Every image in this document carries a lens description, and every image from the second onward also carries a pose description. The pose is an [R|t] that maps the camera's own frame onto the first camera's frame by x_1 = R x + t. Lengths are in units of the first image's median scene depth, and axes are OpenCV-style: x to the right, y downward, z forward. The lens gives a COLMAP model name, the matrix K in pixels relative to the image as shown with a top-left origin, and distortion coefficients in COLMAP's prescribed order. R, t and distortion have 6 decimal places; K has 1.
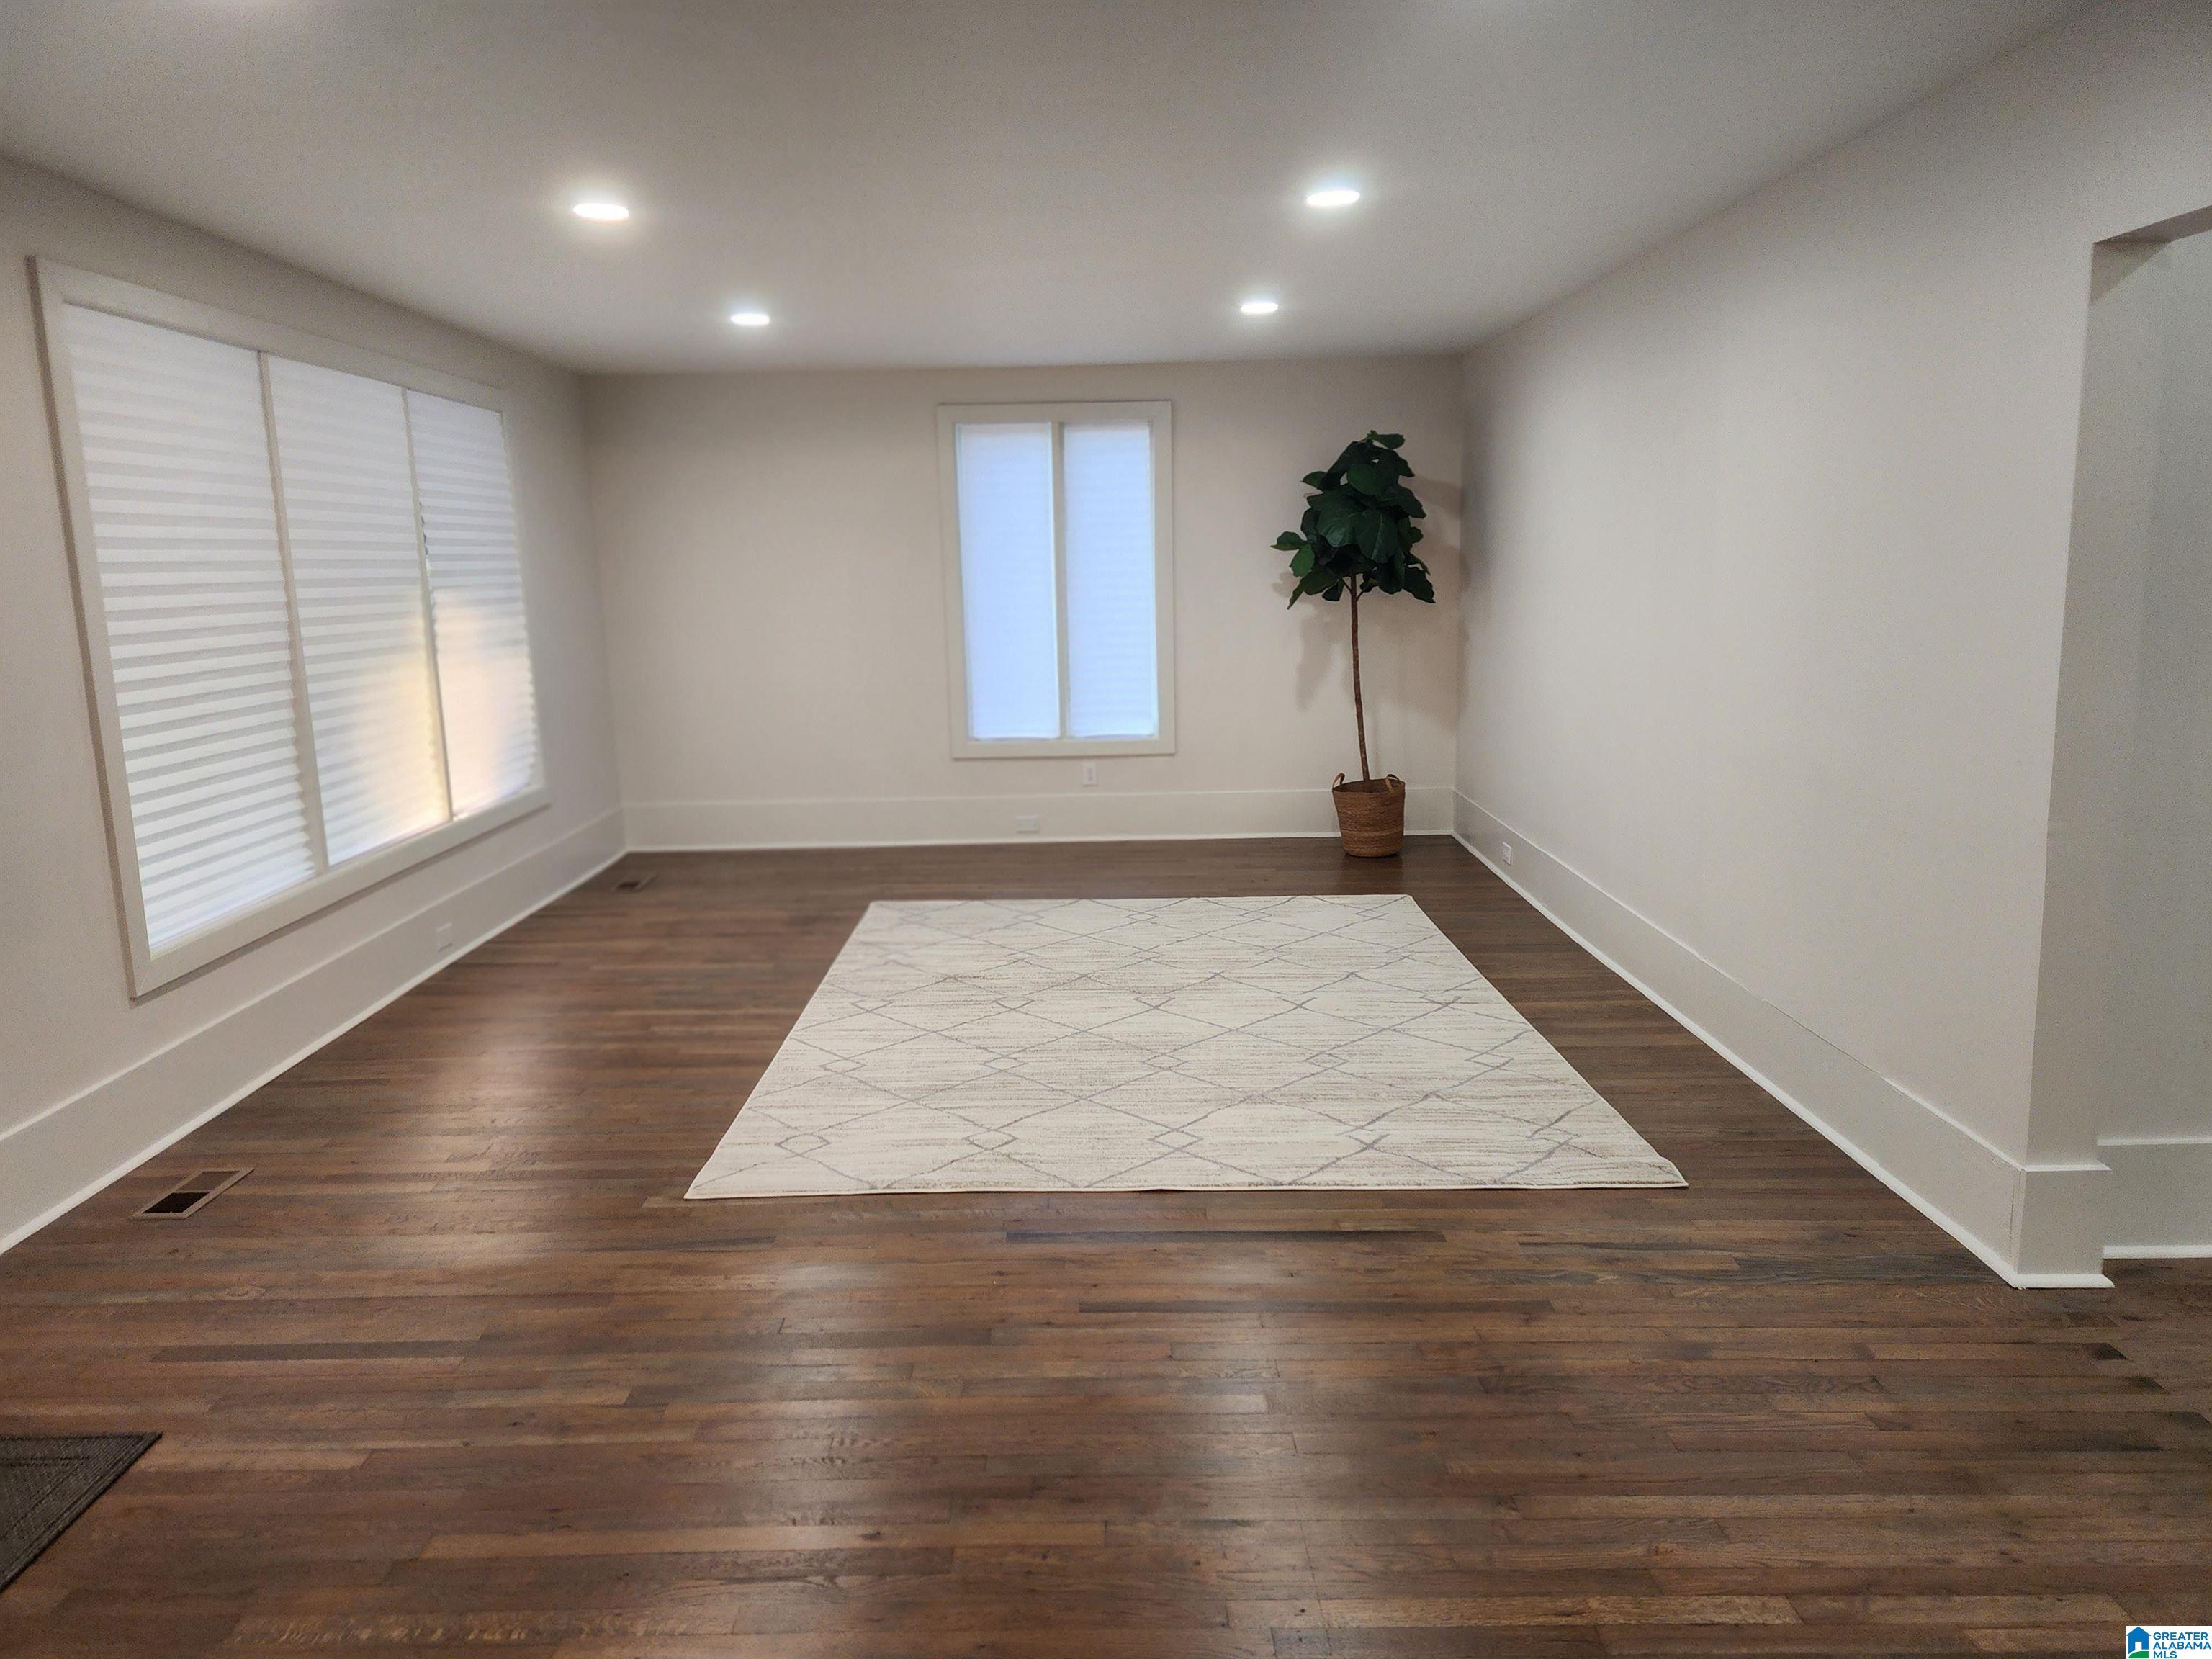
lens RADIAL K [[1466.8, 0, 1106.0], [0, 1466.8, 829.5], [0, 0, 1]] dist [0.031267, -0.003096]
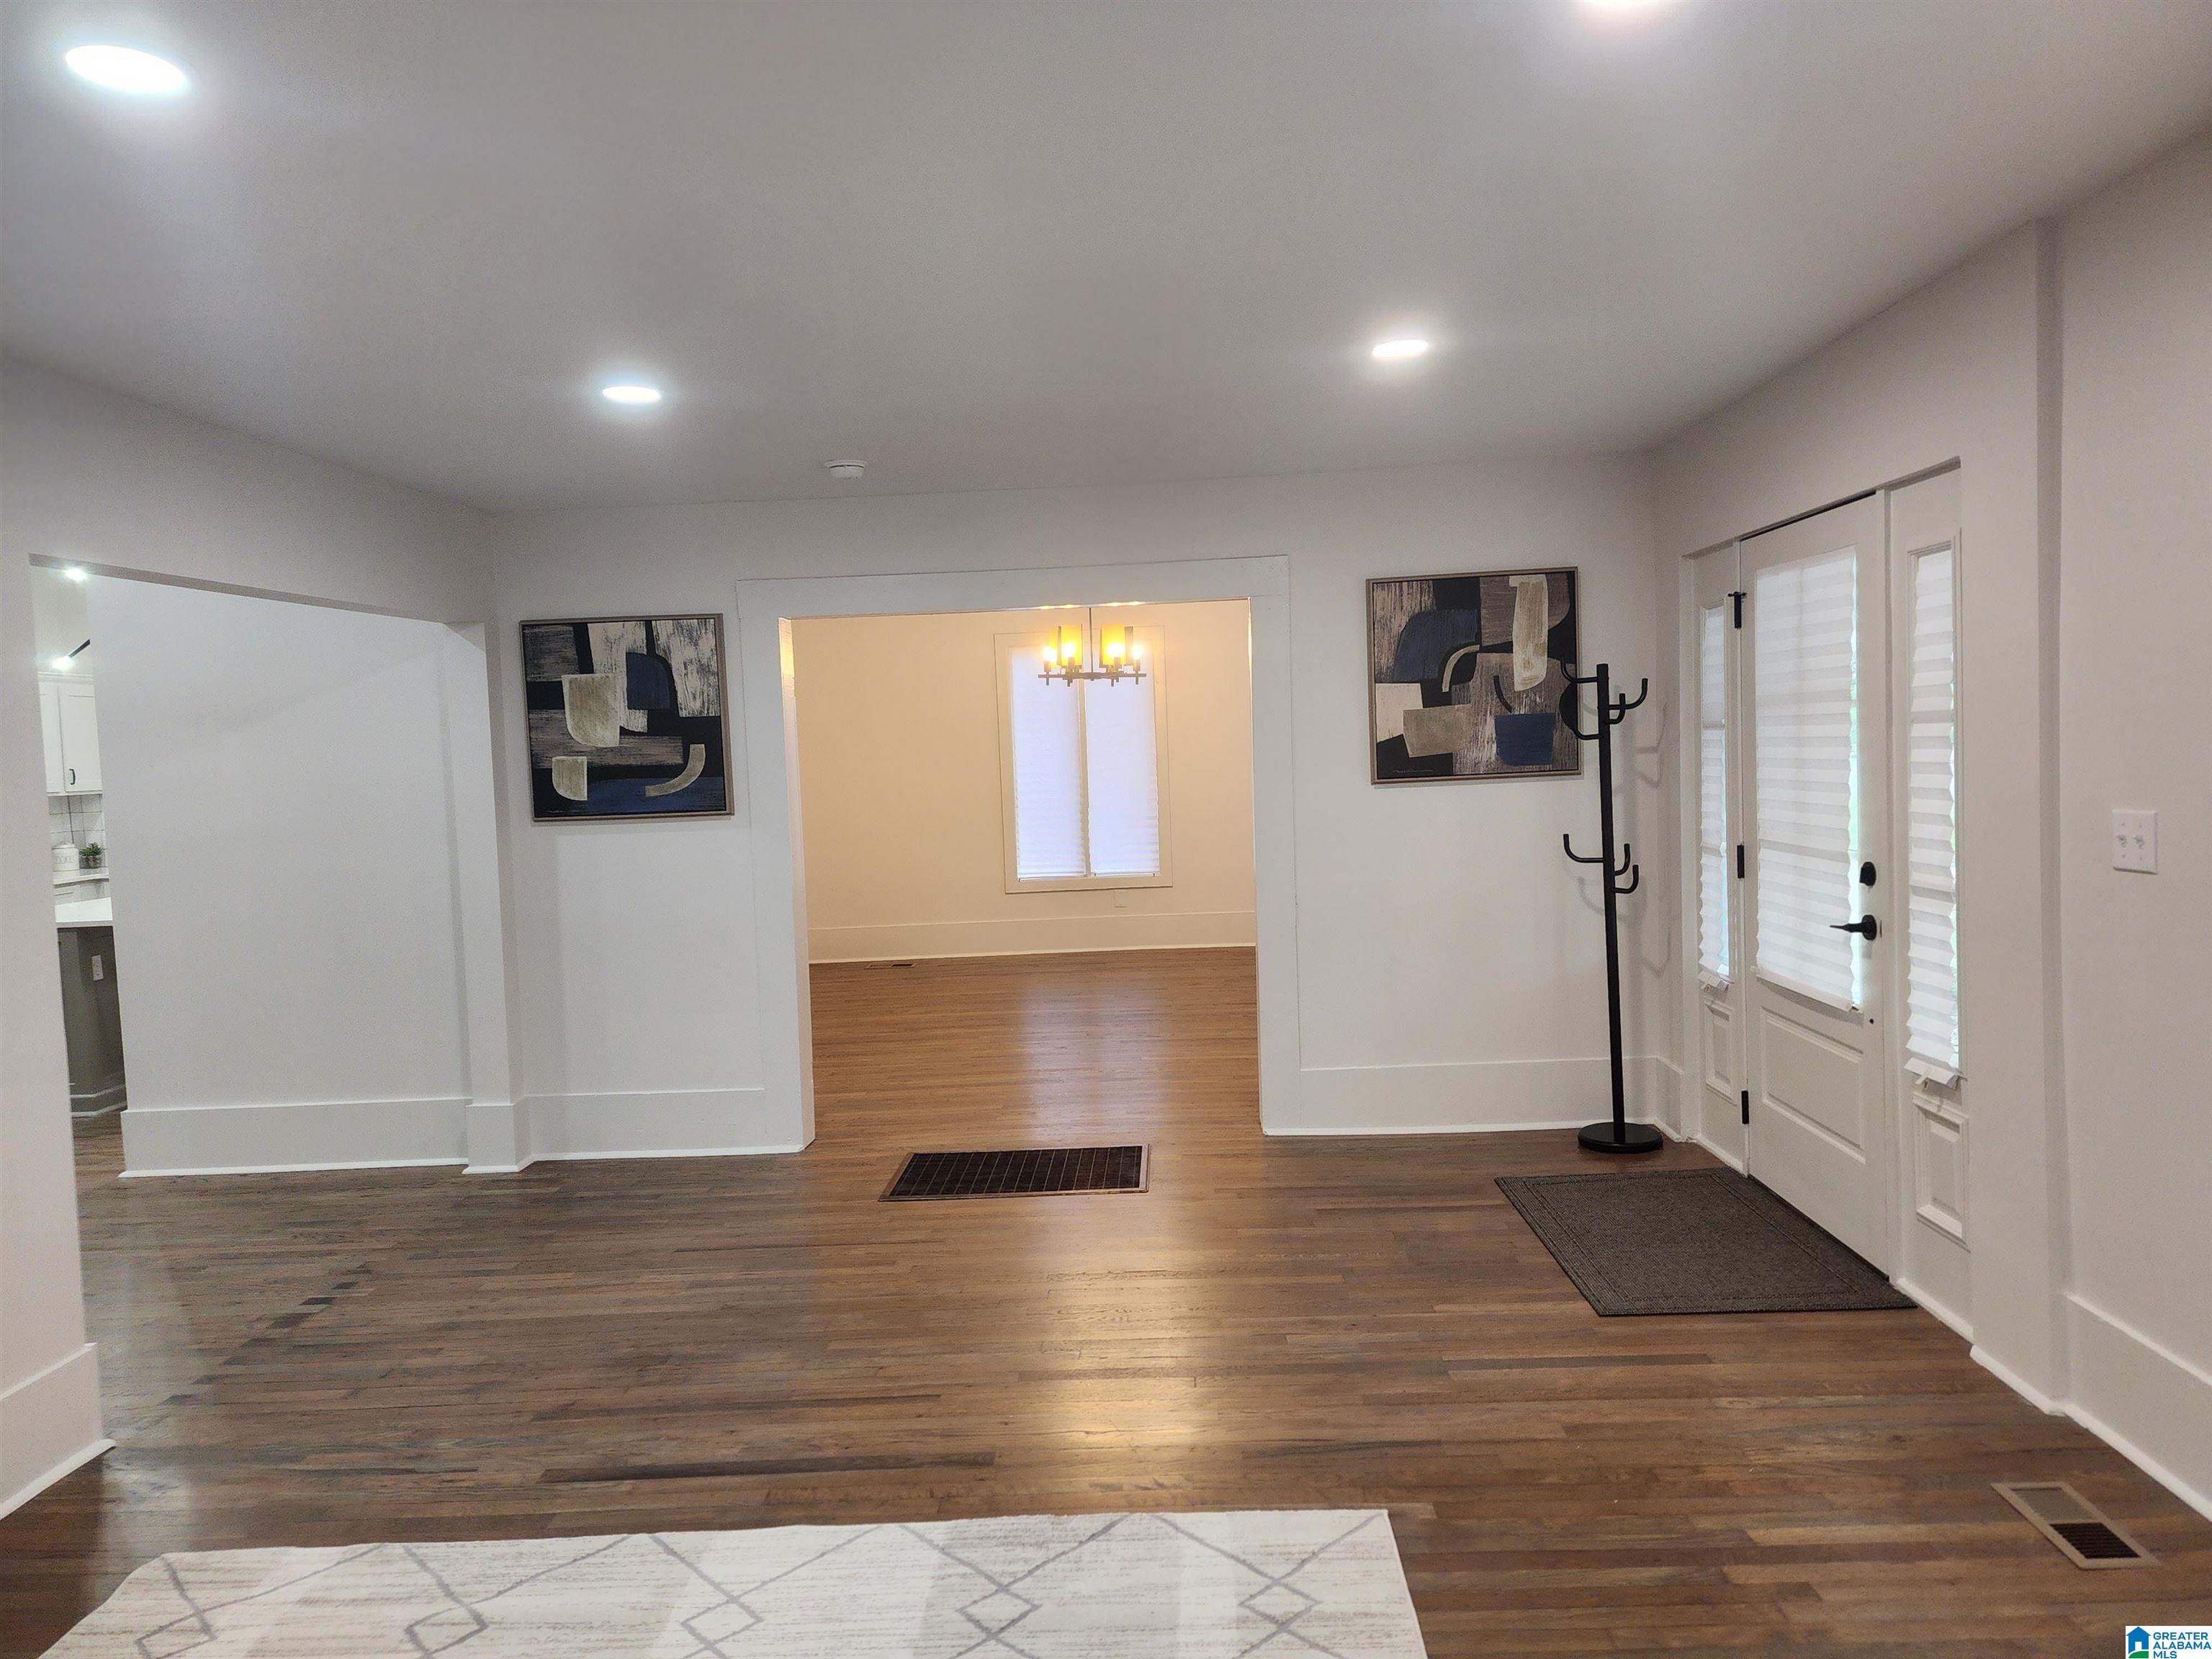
lens RADIAL K [[1466.8, 0, 1106.0], [0, 1466.8, 829.5], [0, 0, 1]] dist [0.031267, -0.003096]
pose [[-0.996375, 0.064600, 0.055354, -0.252476], [0.076086, 0.967745, 0.240168, -0.388740], [-0.038054, 0.243509, -0.969152, 2.109178]]
